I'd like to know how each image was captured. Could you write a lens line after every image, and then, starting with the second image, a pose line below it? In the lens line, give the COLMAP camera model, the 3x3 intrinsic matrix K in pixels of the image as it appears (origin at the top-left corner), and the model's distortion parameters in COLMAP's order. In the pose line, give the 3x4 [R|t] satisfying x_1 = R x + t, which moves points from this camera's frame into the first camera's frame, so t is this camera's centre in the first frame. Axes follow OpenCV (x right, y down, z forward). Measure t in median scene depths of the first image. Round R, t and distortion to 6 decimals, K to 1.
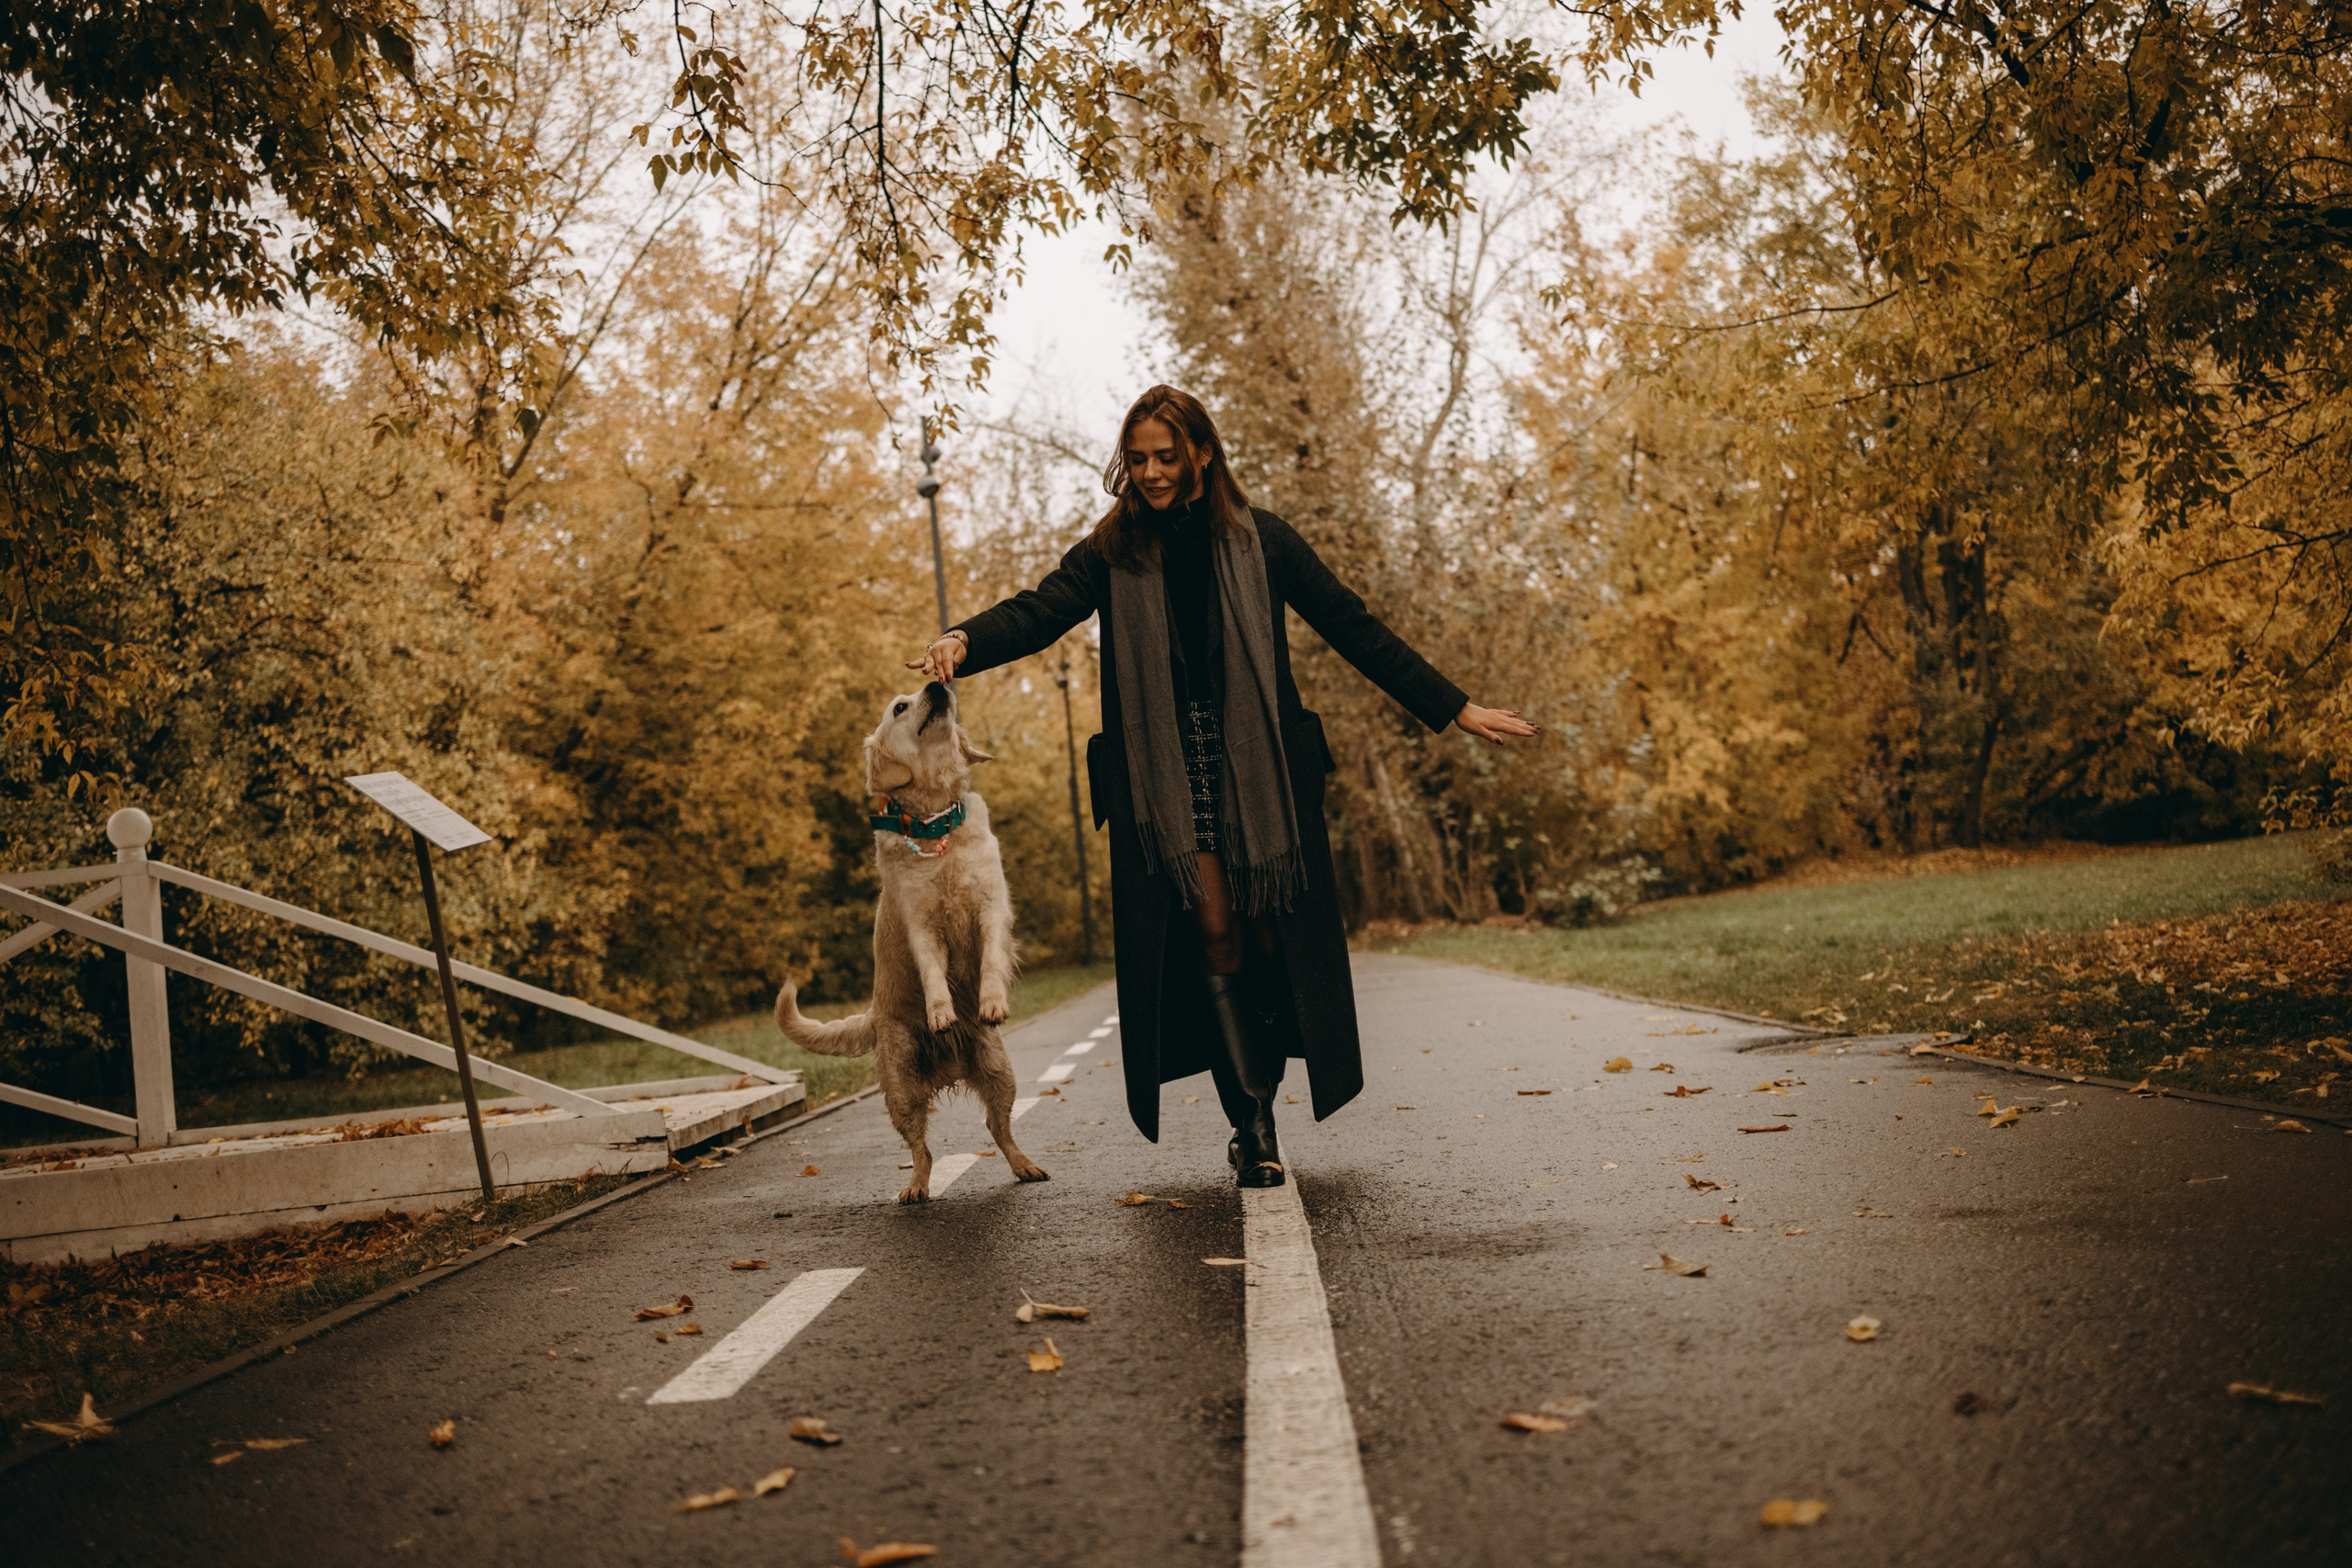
lens RADIAL K [[3821.9, 0, 1176.0], [0, 3821.9, 784.0], [0, 0, 1]] dist [-0.032699, -0.050797]
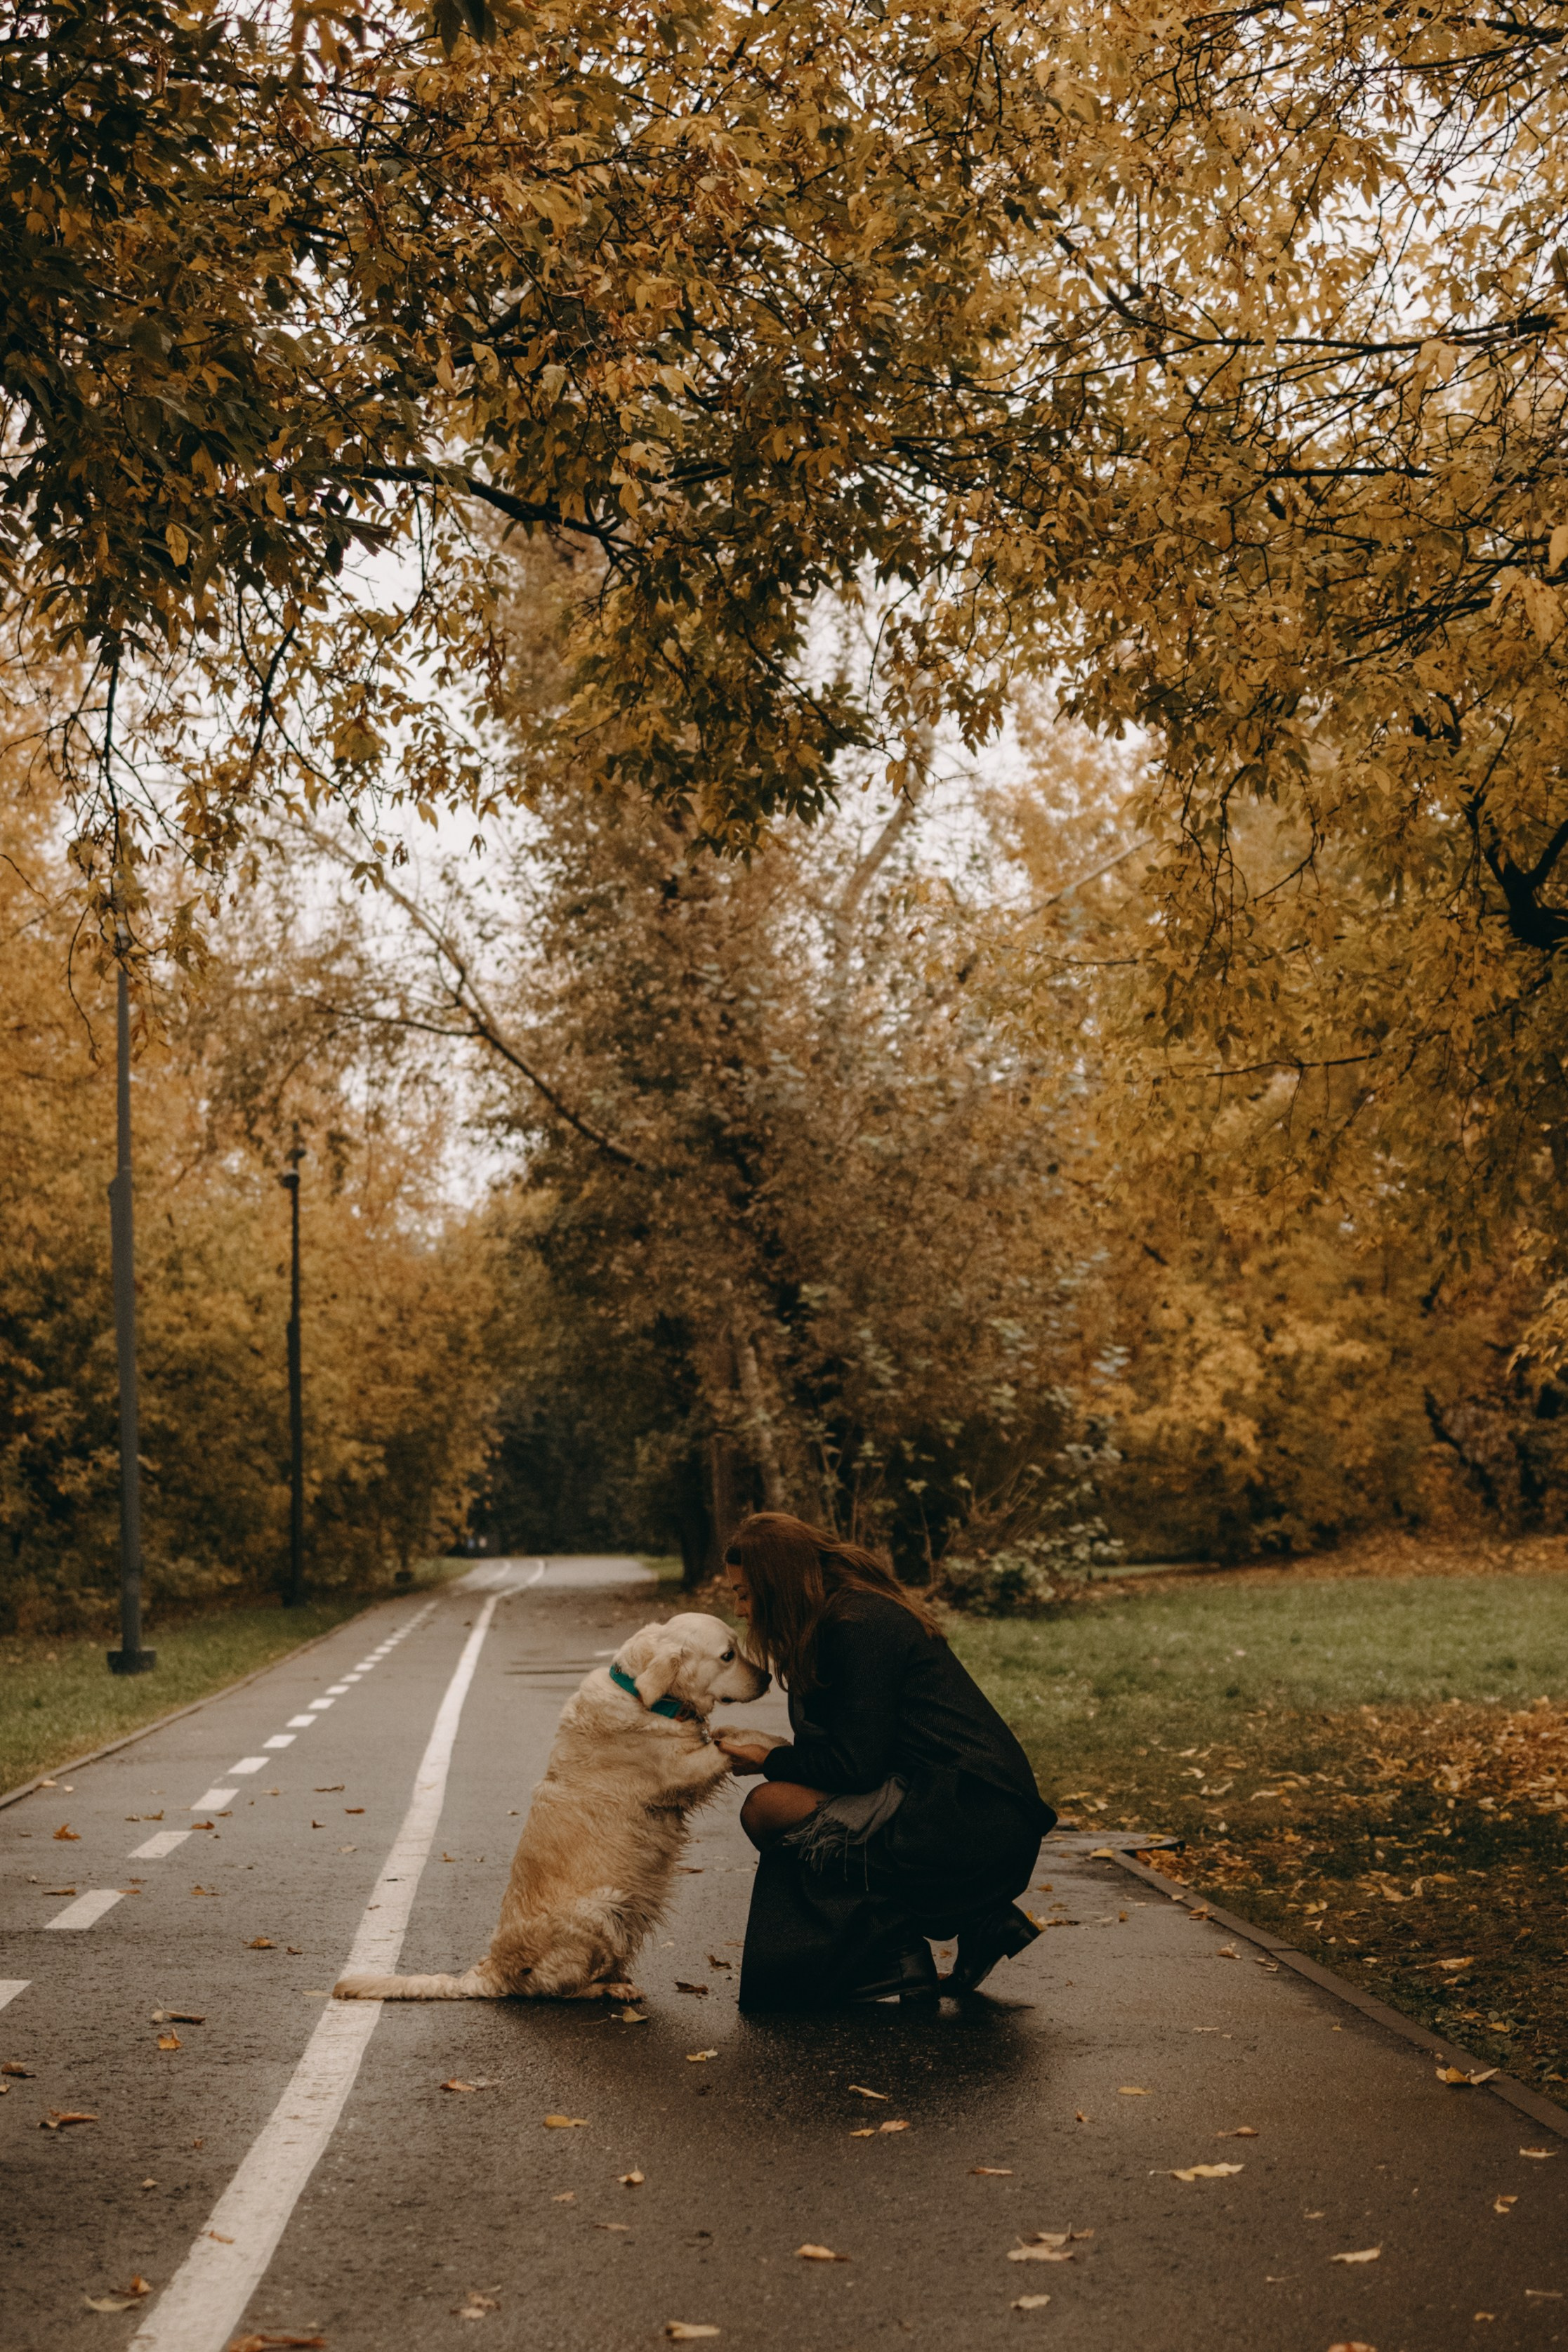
lens RADIAL K [[3822.0, 0, 783.8], [0, 3822.0, 1383.0], [0, 0, 1]] dist [-0.032699, -0.050797]
pose [[0.990375, 0.086839, 0.107783, -0.013051], [-0.082046, 0.995465, -0.048140, 0.033702], [-0.111475, 0.038834, 0.993008, 0.325595]]
